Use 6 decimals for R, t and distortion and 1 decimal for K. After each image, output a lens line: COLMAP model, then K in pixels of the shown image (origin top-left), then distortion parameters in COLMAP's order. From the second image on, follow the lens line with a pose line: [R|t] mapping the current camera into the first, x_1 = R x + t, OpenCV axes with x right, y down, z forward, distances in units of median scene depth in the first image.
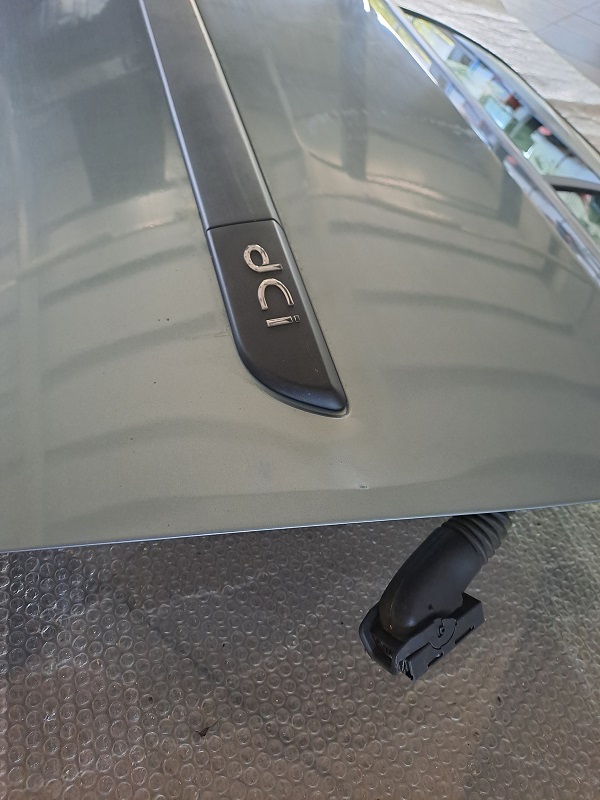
lens RADIAL K [[611.1, 0, 294.5], [0, 611.1, 377.1], [0, 0, 1]] dist [0.013052, 0.003025]
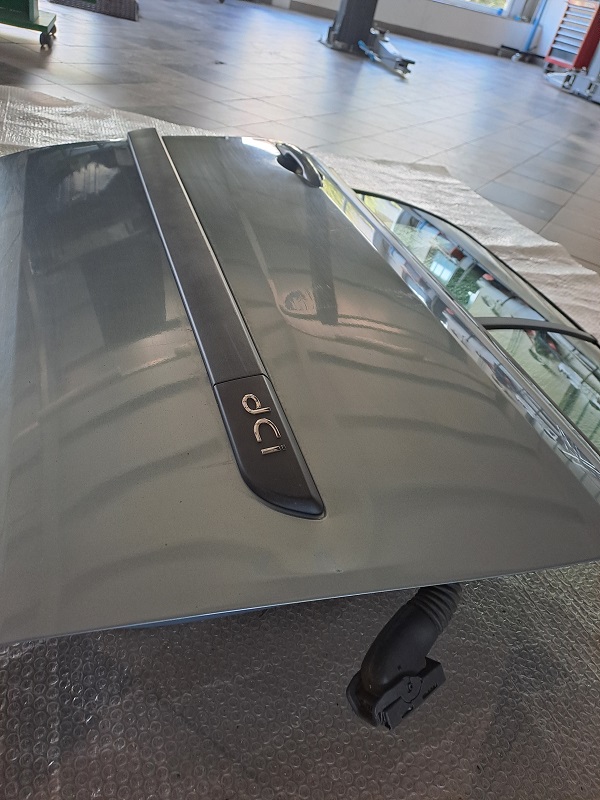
lens RADIAL K [[611.1, 0, 294.5], [0, 611.1, 377.1], [0, 0, 1]] dist [0.013052, 0.003025]
pose [[0.998285, -0.056324, 0.015979, 0.012814], [0.058375, 0.978481, -0.197907, 0.017585], [-0.004489, 0.198500, 0.980091, -0.294738]]
